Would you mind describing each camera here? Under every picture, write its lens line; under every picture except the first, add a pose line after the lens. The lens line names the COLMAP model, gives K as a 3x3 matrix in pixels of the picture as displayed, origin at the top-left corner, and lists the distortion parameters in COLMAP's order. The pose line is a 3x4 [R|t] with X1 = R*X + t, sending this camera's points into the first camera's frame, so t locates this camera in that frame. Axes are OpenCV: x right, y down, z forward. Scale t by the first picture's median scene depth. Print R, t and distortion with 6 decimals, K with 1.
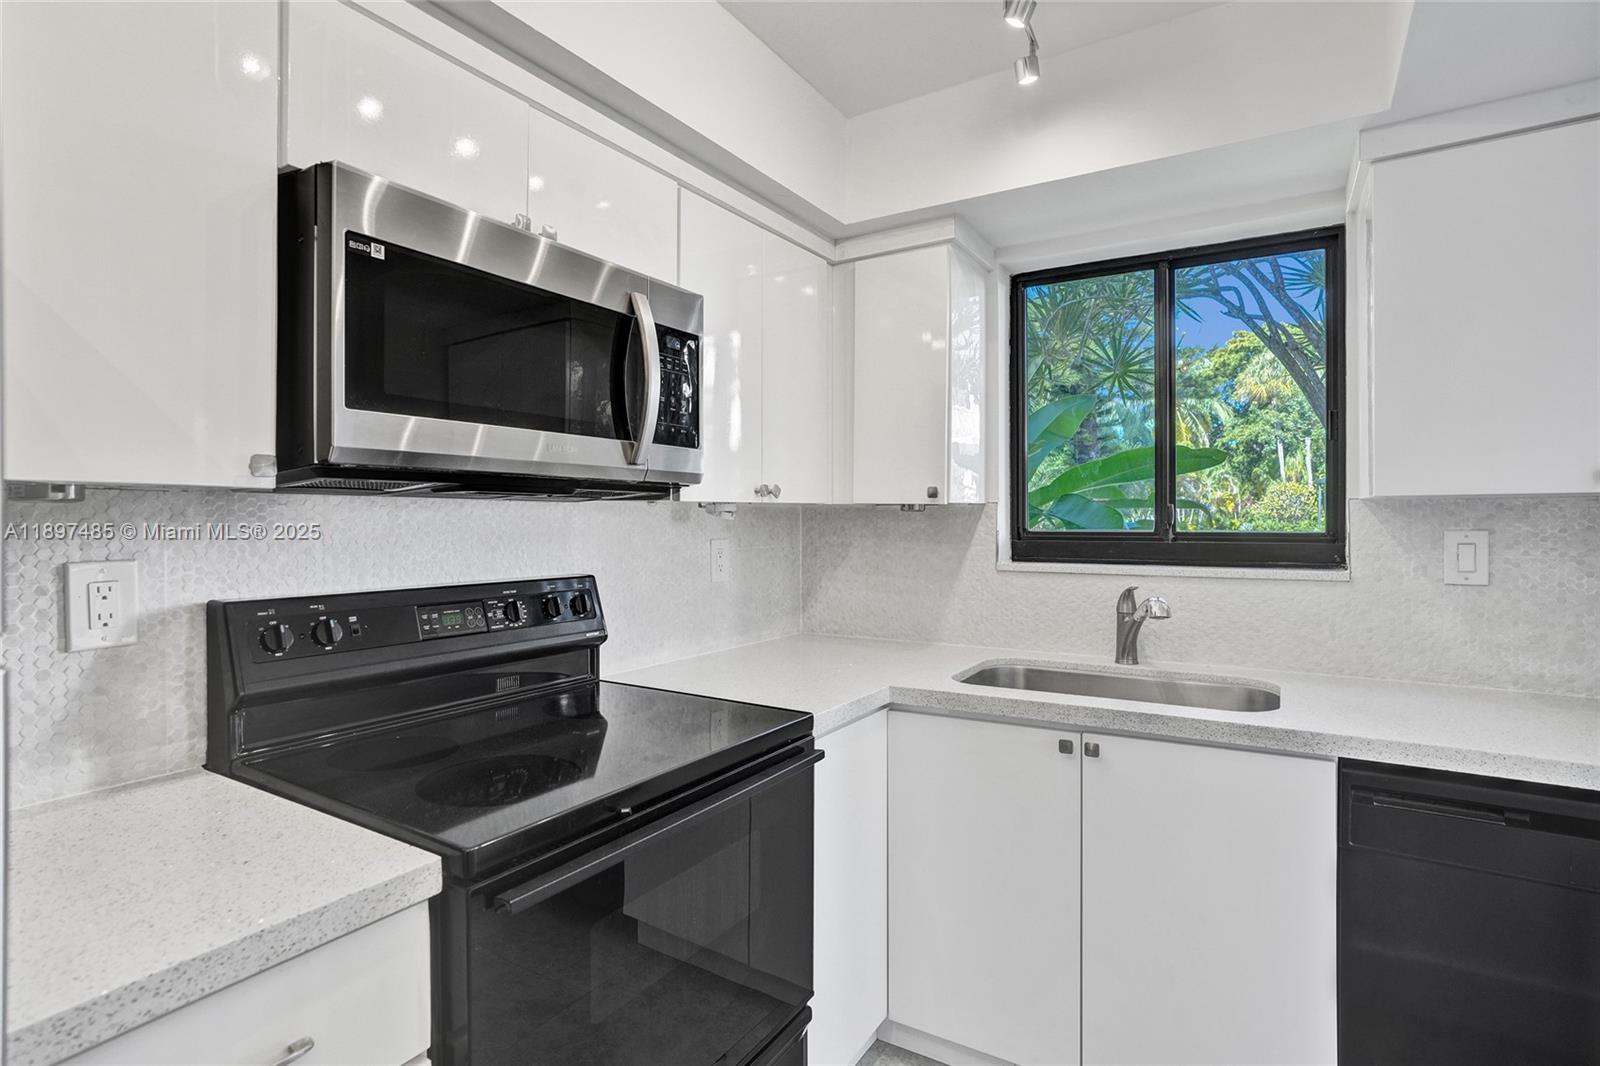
lens RADIAL K [[811.8, 0, 813.9], [0, 811.8, 520.4], [0, 0, 1]] dist [-0.000527, 0.005111]
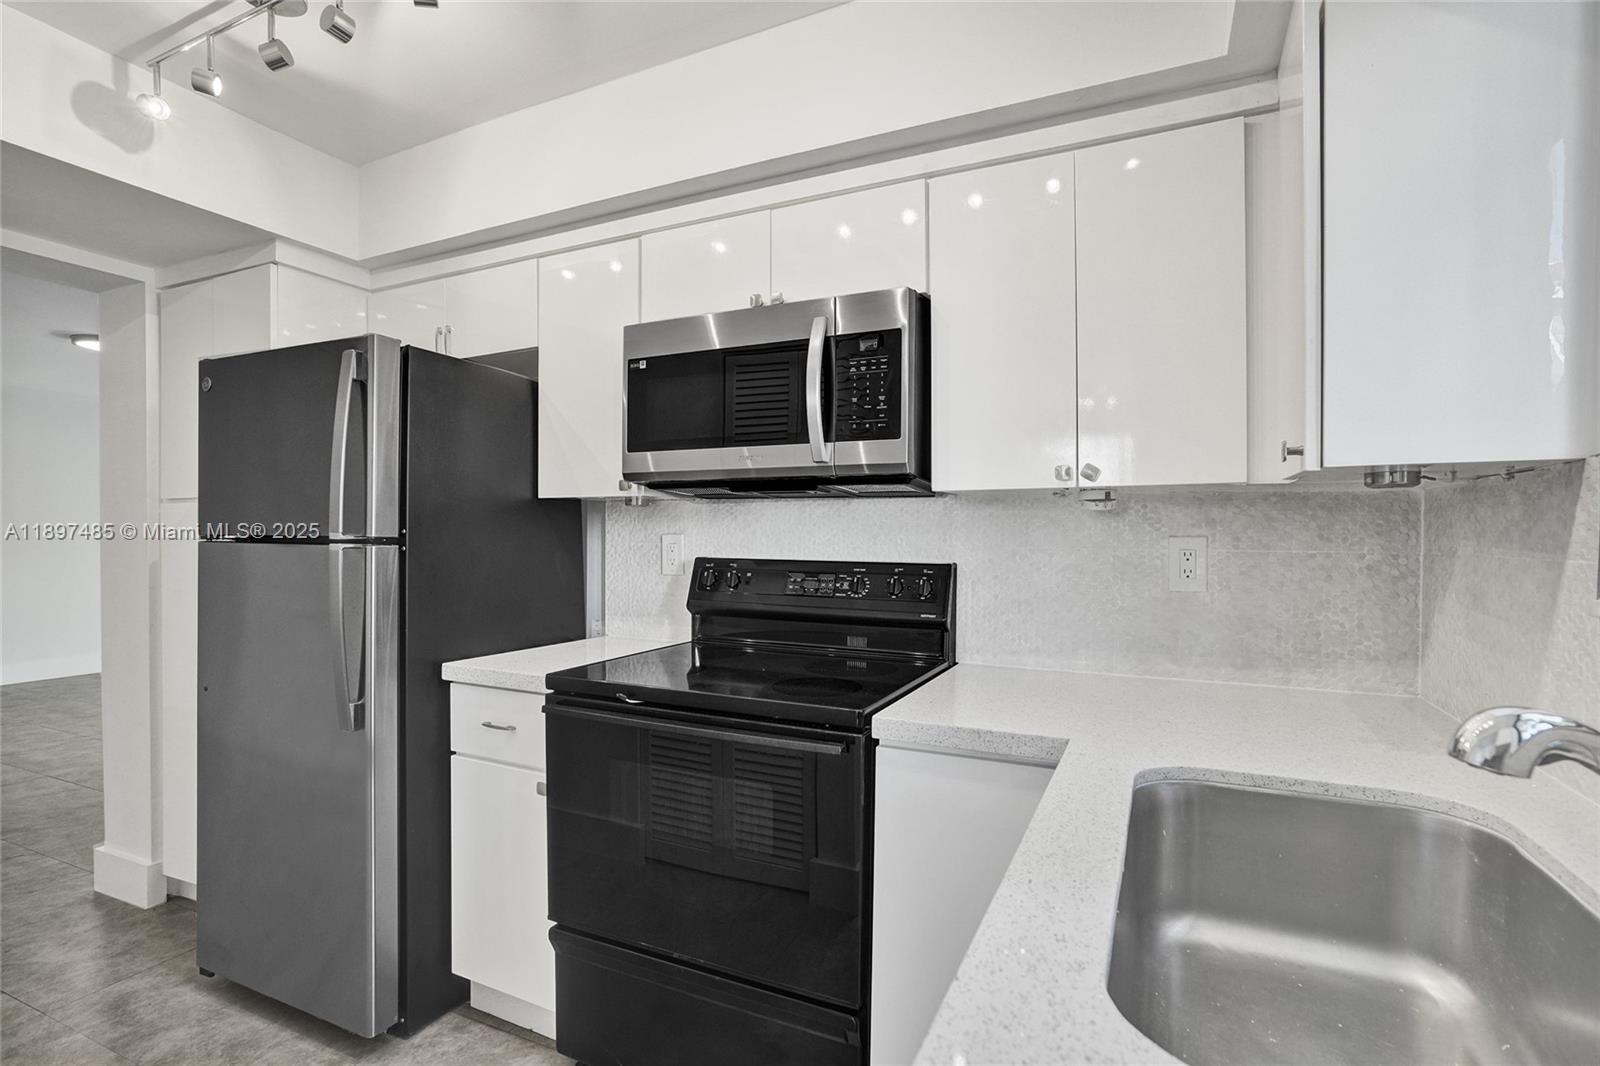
lens RADIAL K [[772.0, 0, 802.2], [0, 772.0, 537.1], [0, 0, 1]] dist [-0.030327, 0.005540]
pose [[0.094926, 0.006832, -0.995461, 0.714537], [-0.006492, 0.999959, 0.006244, 0.026211], [0.995463, 0.005870, 0.094966, 0.697048]]
